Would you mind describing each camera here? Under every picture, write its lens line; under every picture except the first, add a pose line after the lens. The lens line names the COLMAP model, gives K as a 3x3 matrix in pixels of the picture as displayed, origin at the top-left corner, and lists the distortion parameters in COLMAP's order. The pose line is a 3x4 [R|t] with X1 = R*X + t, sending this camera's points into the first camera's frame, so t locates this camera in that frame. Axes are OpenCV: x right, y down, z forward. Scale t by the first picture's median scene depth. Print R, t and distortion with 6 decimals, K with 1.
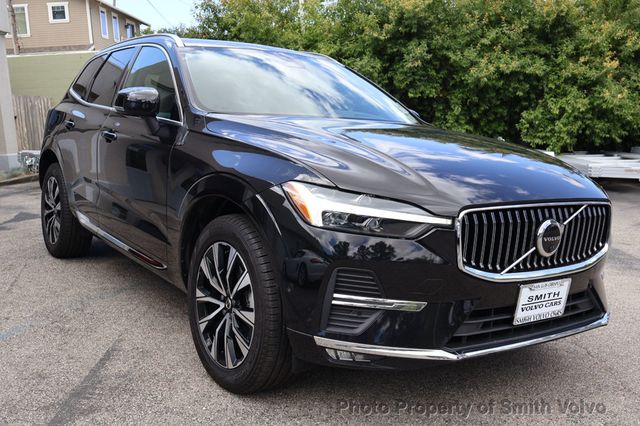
lens RADIAL K [[622.8, 0, 319.2], [0, 622.8, 215.3], [0, 0, 1]] dist [0.005155, 0.000000]
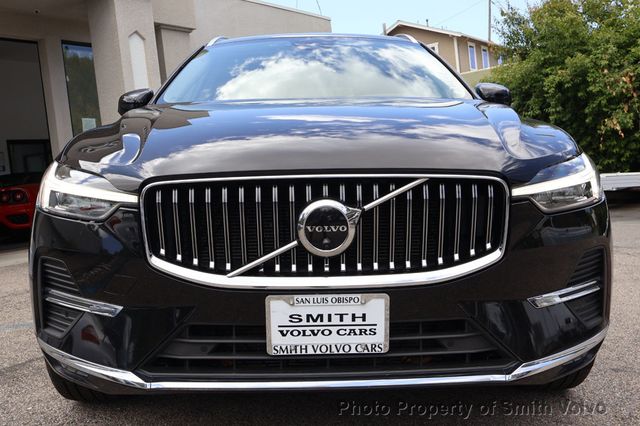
lens RADIAL K [[622.8, 0, 320.8], [0, 622.8, 213.3], [0, 0, 1]] dist [0.005155, 0.000000]
pose [[0.834998, -0.008442, -0.550189, 0.732931], [-0.018364, 0.998898, -0.043197, 0.050630], [0.549947, 0.046173, 0.833922, 0.458860]]
